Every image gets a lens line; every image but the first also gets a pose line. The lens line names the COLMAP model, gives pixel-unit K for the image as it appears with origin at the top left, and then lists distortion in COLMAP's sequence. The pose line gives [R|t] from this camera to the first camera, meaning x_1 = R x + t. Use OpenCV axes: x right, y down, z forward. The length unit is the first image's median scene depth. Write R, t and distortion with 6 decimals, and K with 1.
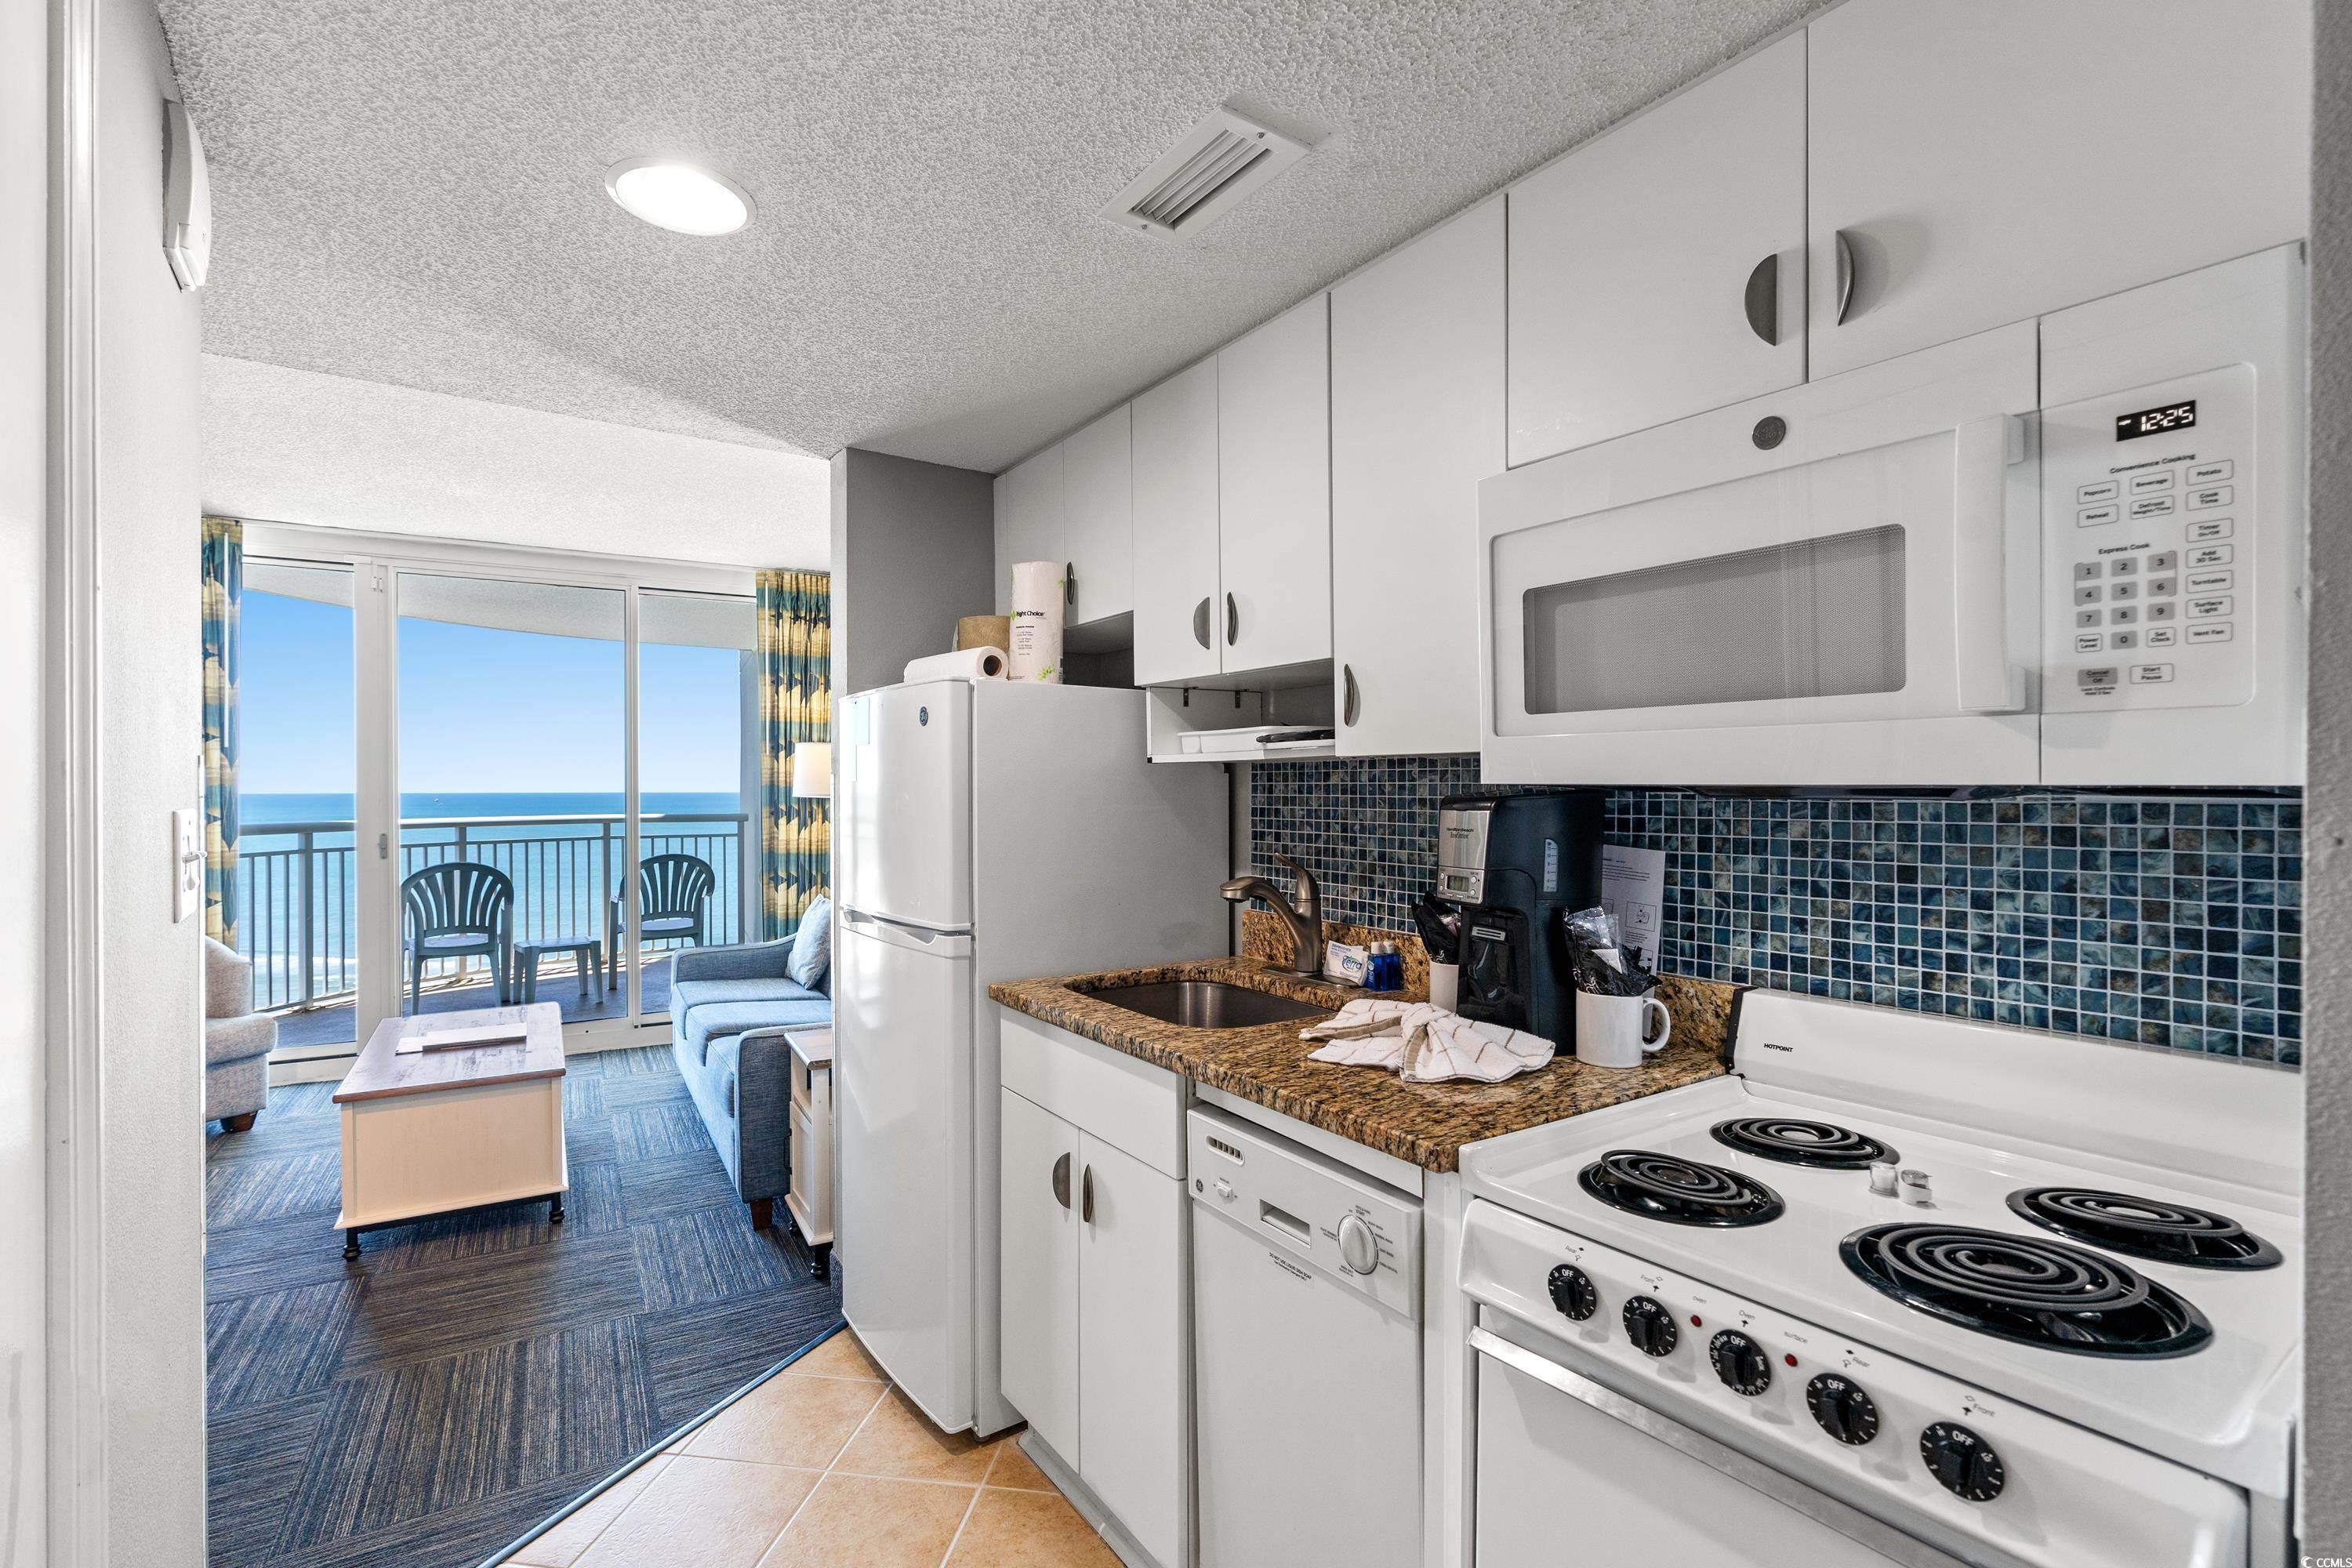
lens RADIAL K [[1041.9, 0, 1216.5], [0, 1041.9, 788.3], [0, 0, 1]] dist [-0.017155, 0.004512]
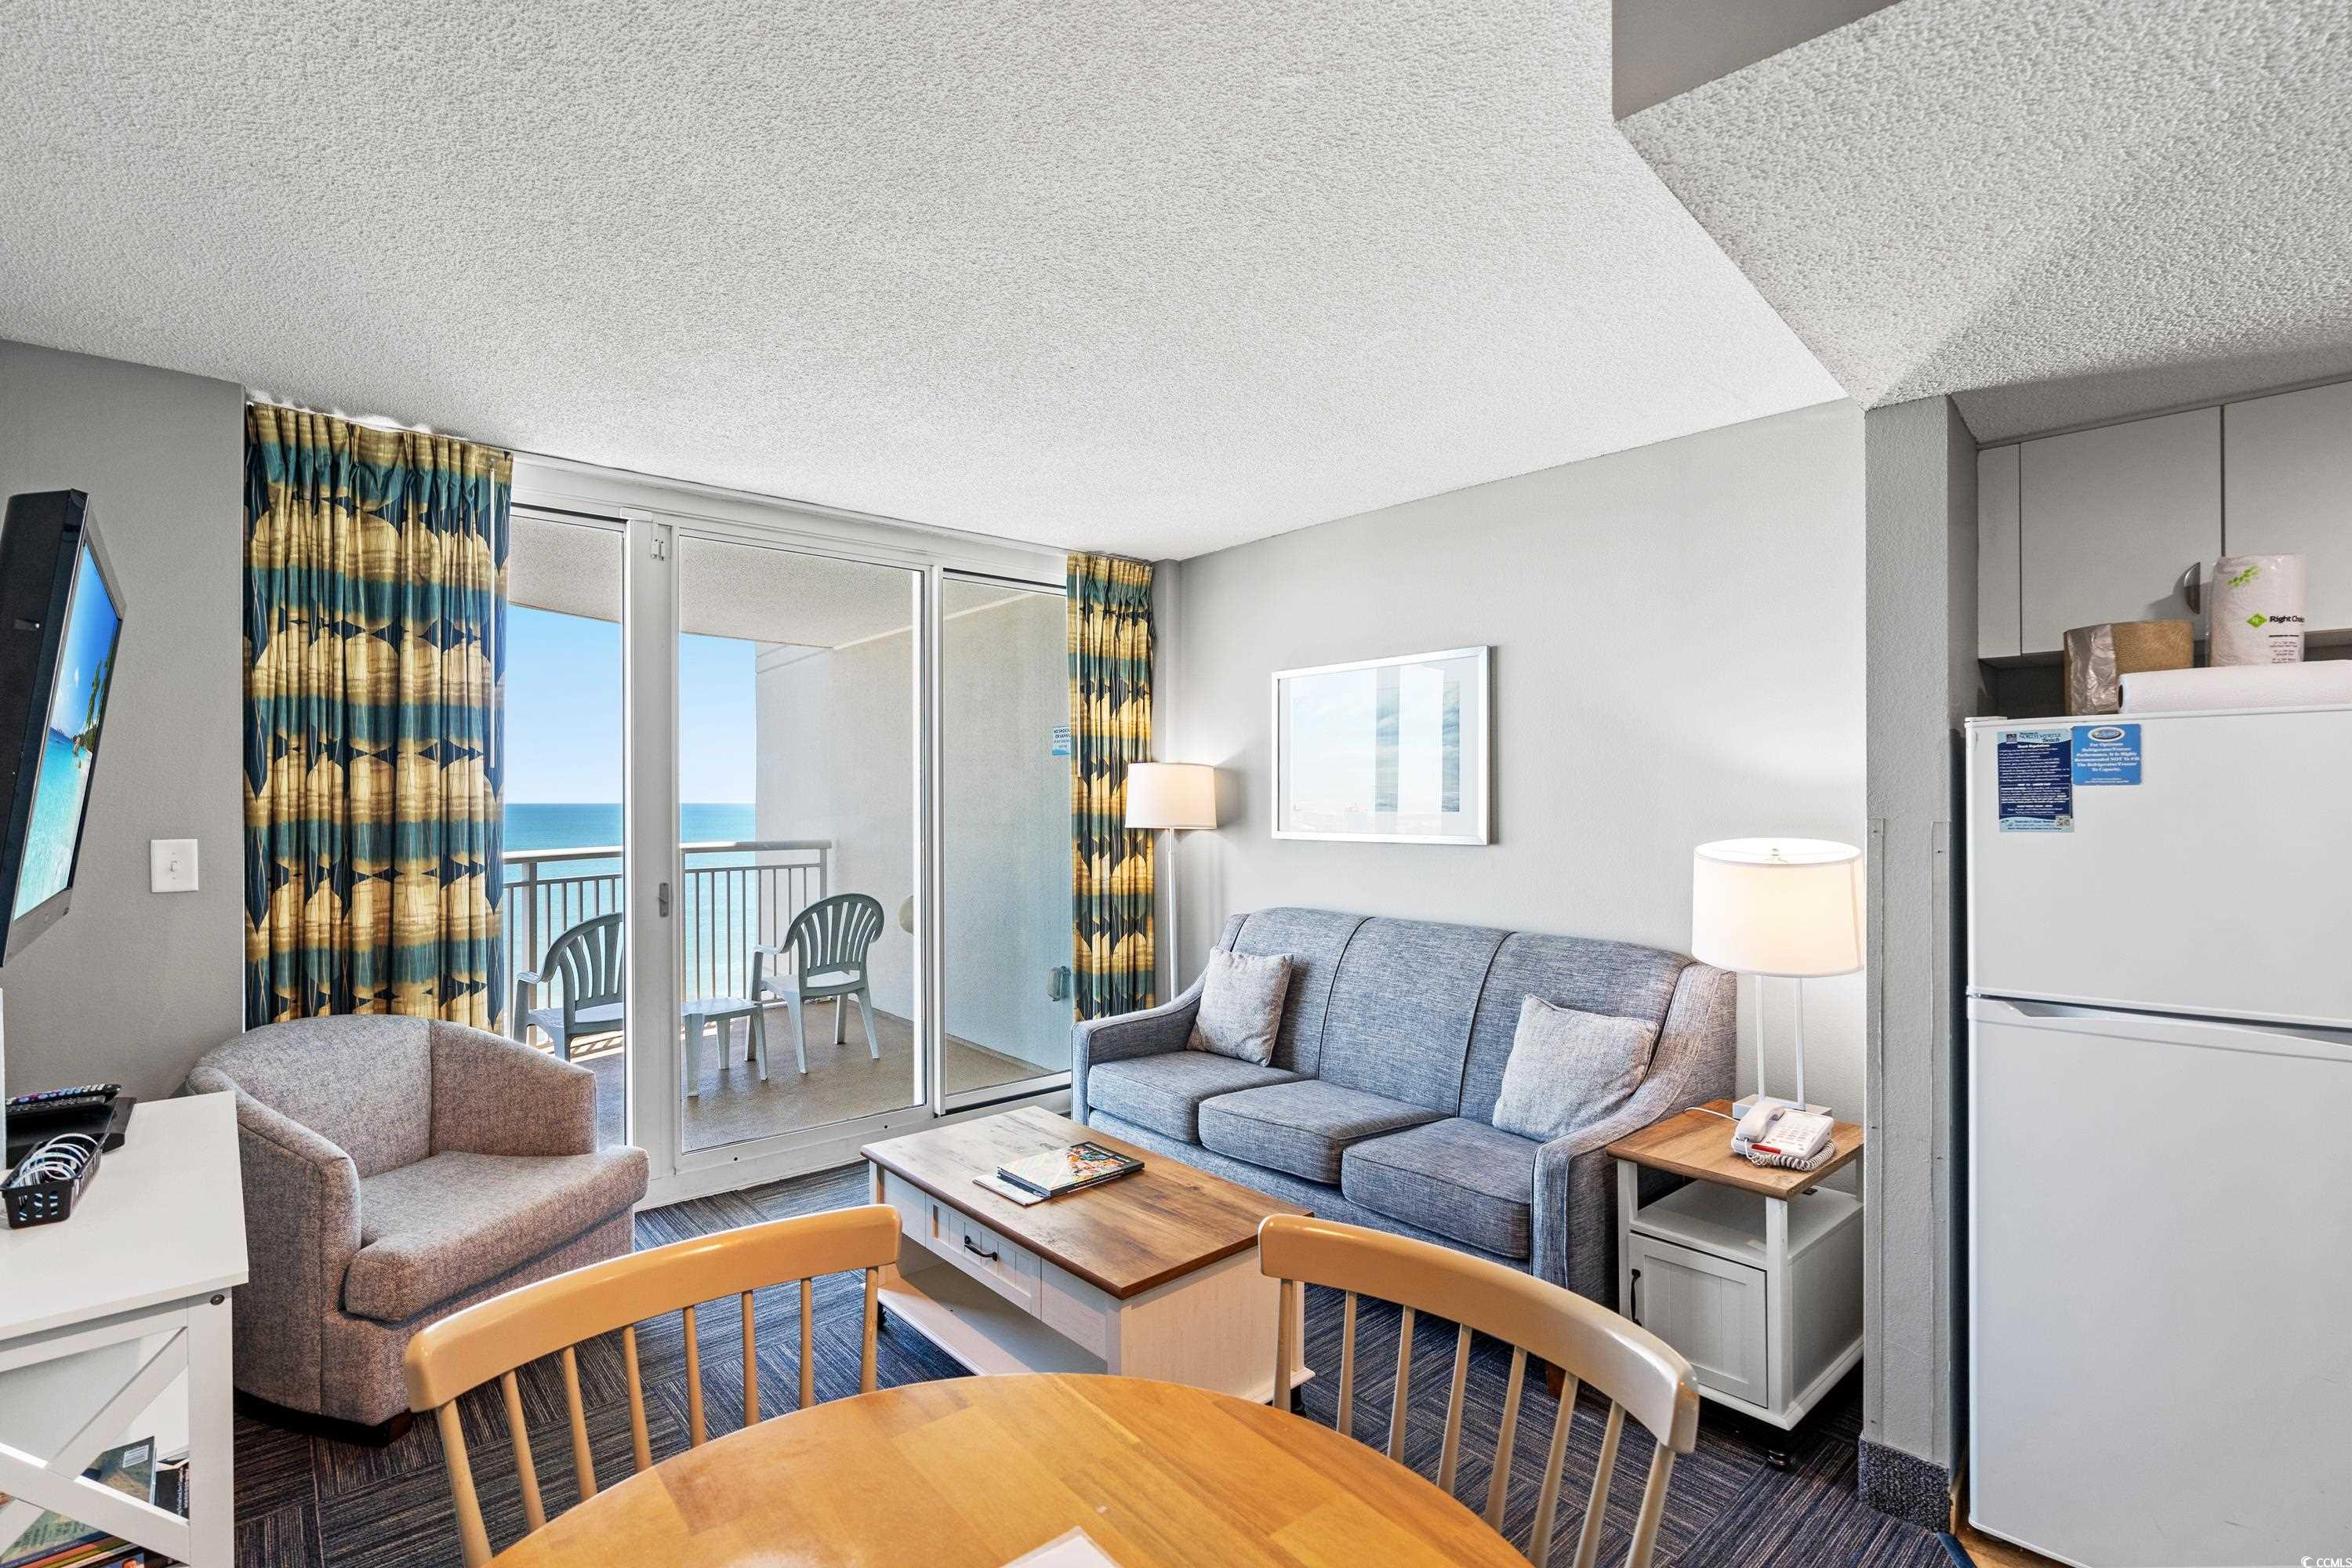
lens RADIAL K [[1041.9, 0, 1165.9], [0, 1041.9, 799.3], [0, 0, 1]] dist [-0.017155, 0.004512]
pose [[0.983770, -0.001830, 0.179423, -0.511518], [0.001456, 0.999996, 0.002220, -0.016024], [-0.179426, -0.001923, 0.983770, 0.170415]]
